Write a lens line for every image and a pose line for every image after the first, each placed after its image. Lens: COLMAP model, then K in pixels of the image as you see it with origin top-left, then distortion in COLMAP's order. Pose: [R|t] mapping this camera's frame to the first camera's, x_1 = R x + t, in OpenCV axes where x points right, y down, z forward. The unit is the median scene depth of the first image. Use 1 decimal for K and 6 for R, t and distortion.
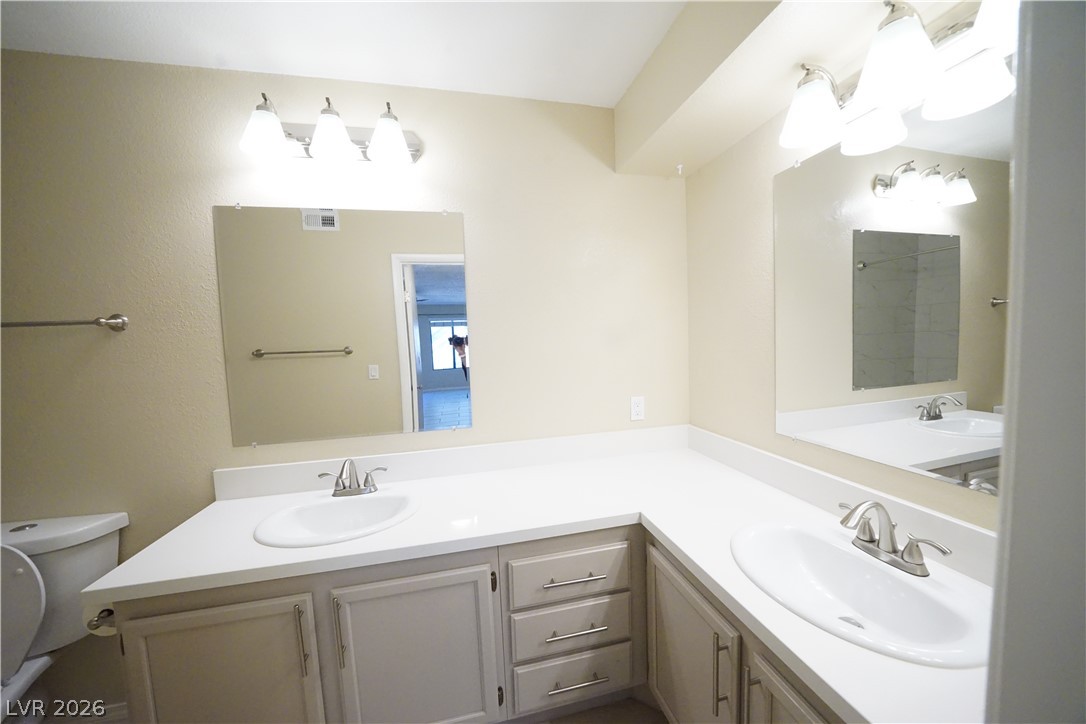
lens RADIAL K [[369.5, 0, 548.7], [0, 369.5, 367.7], [0, 0, 1]] dist [-0.012820, 0.002082]
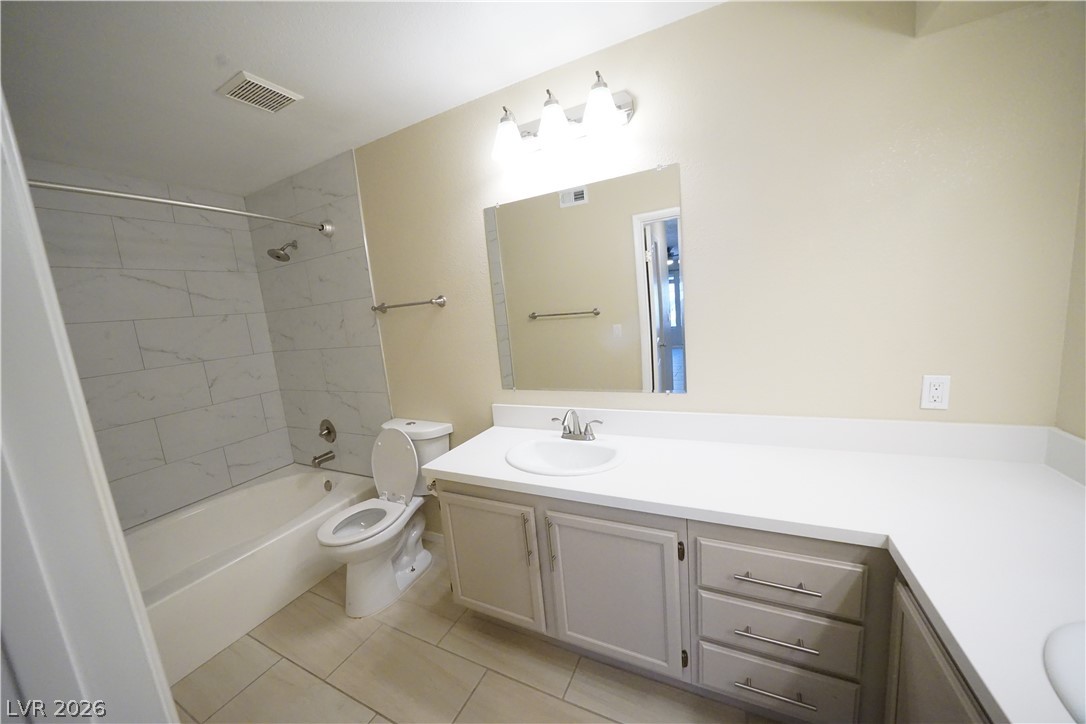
lens RADIAL K [[368.6, 0, 546.8], [0, 368.6, 368.6], [0, 0, 1]] dist [-0.013390, 0.000118]
pose [[0.789278, 0.069330, -0.610110, 0.125395], [0.003059, 0.993149, 0.116814, -0.023769], [0.614029, -0.094065, 0.783658, 0.044503]]
